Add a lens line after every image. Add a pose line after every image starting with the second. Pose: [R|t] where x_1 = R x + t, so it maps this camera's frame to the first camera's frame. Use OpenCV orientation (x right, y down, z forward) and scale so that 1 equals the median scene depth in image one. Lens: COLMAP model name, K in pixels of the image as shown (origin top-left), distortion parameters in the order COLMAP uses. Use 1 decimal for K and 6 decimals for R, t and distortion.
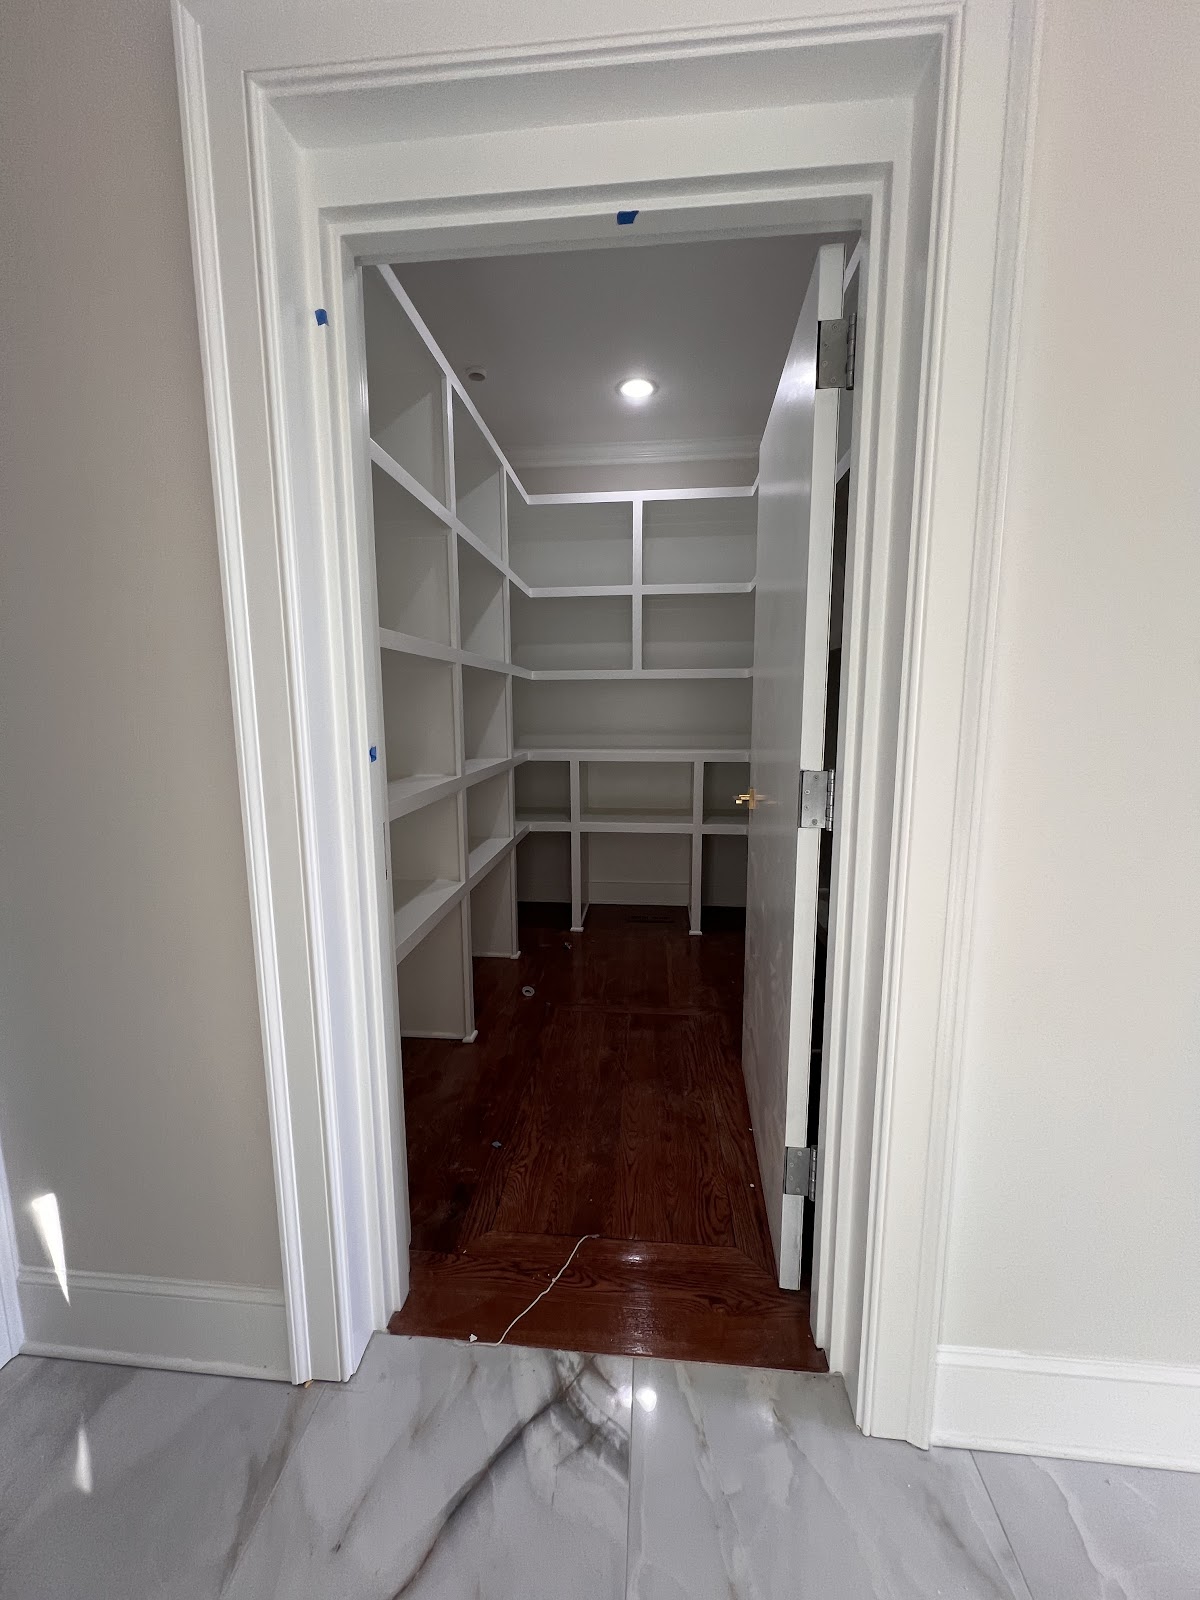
lens RADIAL K [[635.0, 0, 596.5], [0, 635.0, 794.7], [0, 0, 1]] dist [-0.000286, 0.000104]
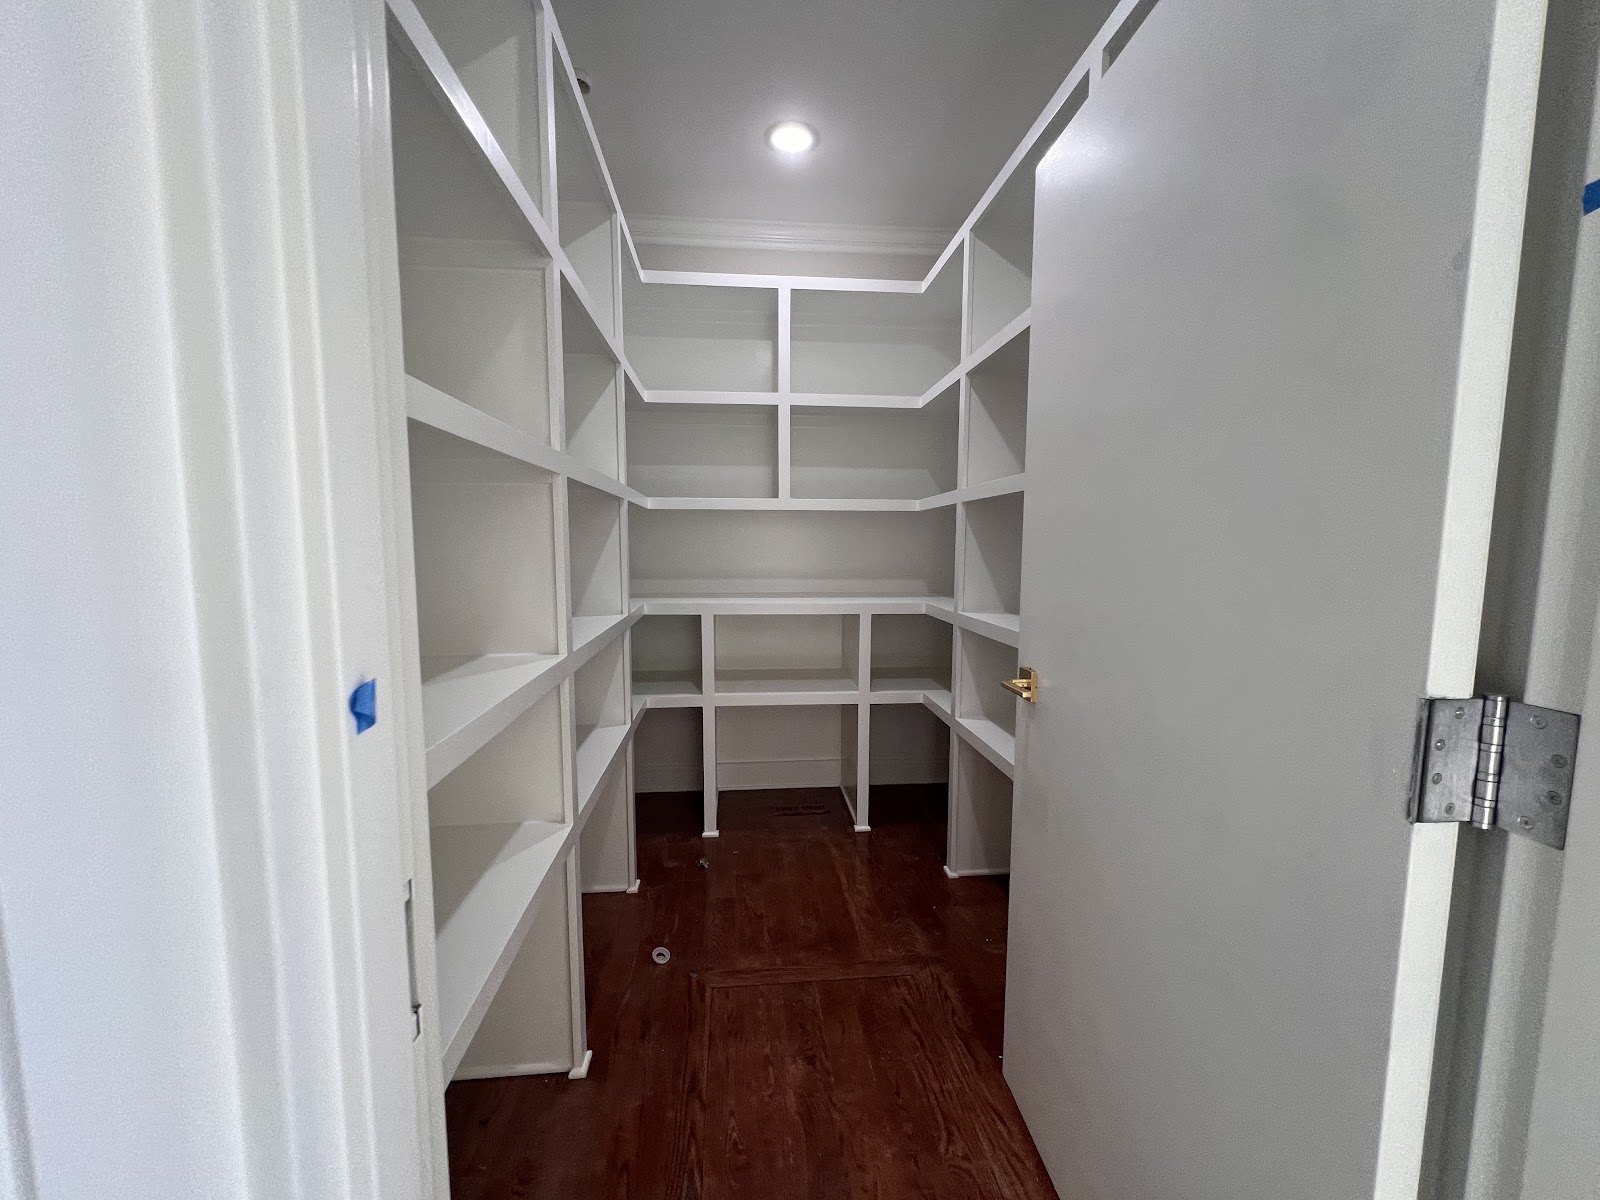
lens RADIAL K [[635.0, 0, 799.2], [0, 635.0, 608.2], [0, 0, 1]] dist [-0.000286, 0.000104]
pose [[0.982220, -0.007812, 0.187569, -0.074935], [0.014463, 0.999313, -0.034117, -0.035078], [-0.187174, 0.036223, 0.981659, 0.242359]]
